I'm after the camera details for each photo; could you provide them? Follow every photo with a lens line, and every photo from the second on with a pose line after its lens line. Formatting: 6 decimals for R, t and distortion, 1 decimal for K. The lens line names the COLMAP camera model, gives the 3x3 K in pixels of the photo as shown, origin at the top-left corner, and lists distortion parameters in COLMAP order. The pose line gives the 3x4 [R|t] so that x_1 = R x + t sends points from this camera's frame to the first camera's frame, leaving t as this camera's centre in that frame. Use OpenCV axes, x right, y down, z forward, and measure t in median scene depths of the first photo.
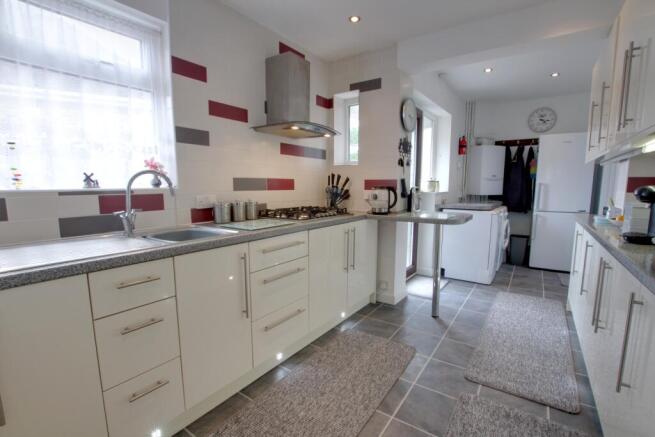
lens RADIAL K [[301.1, 0, 330.4], [0, 301.1, 223.3], [0, 0, 1]] dist [-0.025105, 0.001586]
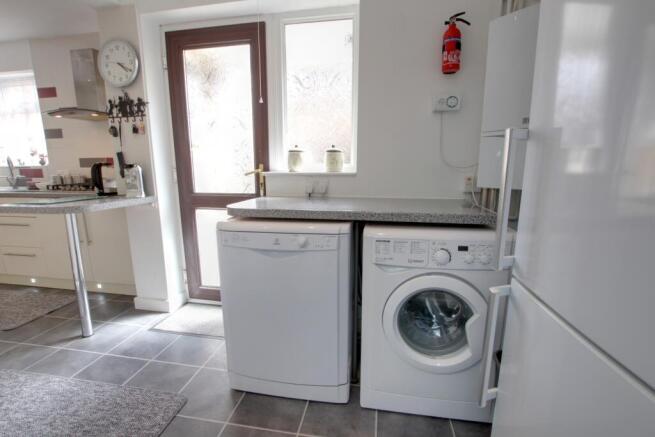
lens RADIAL K [[301.1, 0, 326.1], [0, 301.1, 220.9], [0, 0, 1]] dist [-0.025105, 0.001586]
pose [[0.425328, 0.161033, -0.890598, 1.612683], [-0.109443, 0.985973, 0.126011, -0.177798], [0.898398, 0.043874, 0.436986, 1.584685]]
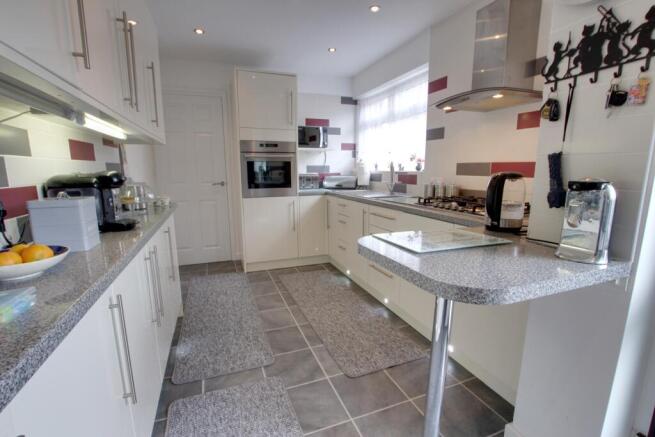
lens RADIAL K [[301.1, 0, 328.6], [0, 301.1, 222.7], [0, 0, 1]] dist [-0.025105, 0.001586]
pose [[-0.561729, 0.143608, -0.814762, 0.958392], [-0.108616, 0.963494, 0.244708, -0.173811], [0.820160, 0.225956, -0.525624, 1.353869]]
